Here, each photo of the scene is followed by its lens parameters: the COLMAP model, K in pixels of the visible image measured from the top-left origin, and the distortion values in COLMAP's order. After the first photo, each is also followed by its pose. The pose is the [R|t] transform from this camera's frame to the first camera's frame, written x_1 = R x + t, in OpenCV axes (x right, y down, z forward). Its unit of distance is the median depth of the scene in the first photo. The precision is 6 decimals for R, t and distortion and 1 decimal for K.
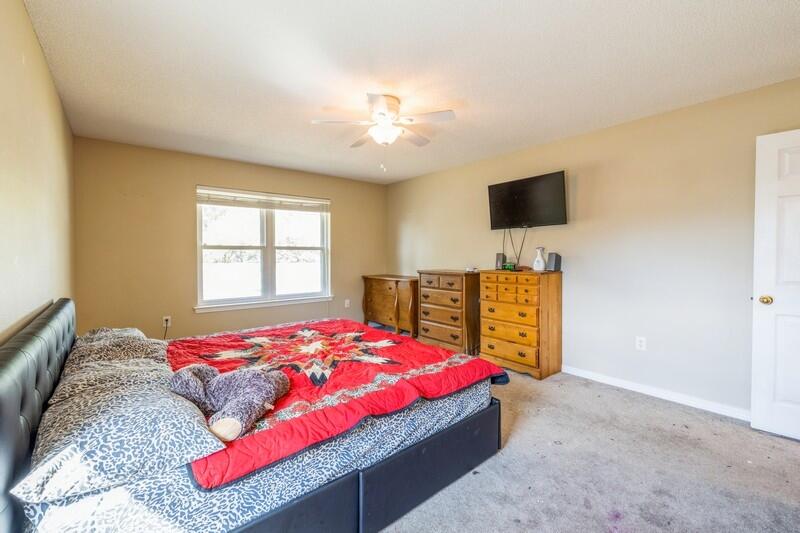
lens RADIAL K [[343.1, 0, 399.4], [0, 343.1, 260.7], [0, 0, 1]] dist [0.002027, 0.000598]
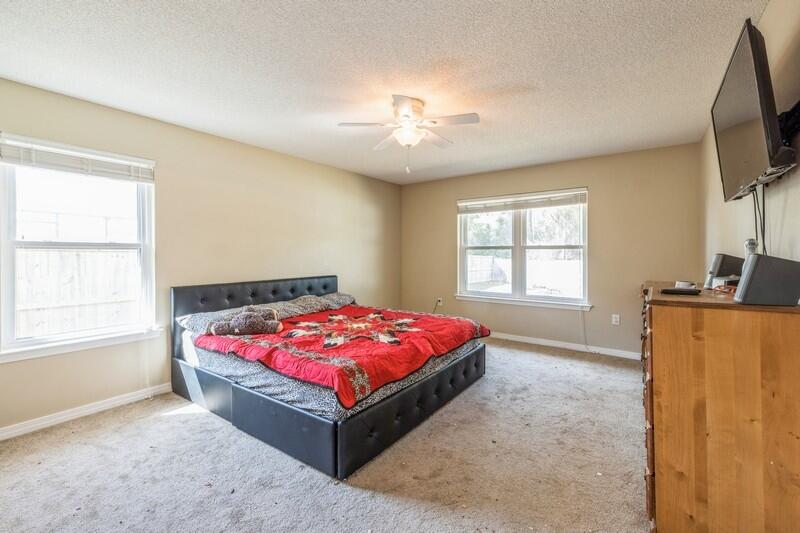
lens RADIAL K [[341.4, 0, 398.7], [0, 341.4, 249.8], [0, 0, 1]] dist [0.000182, 0.000551]
pose [[0.255134, -0.007348, -0.966878, 0.523932], [-0.017404, 0.999774, -0.012190, -0.012006], [0.966749, 0.019938, 0.254948, 0.406679]]
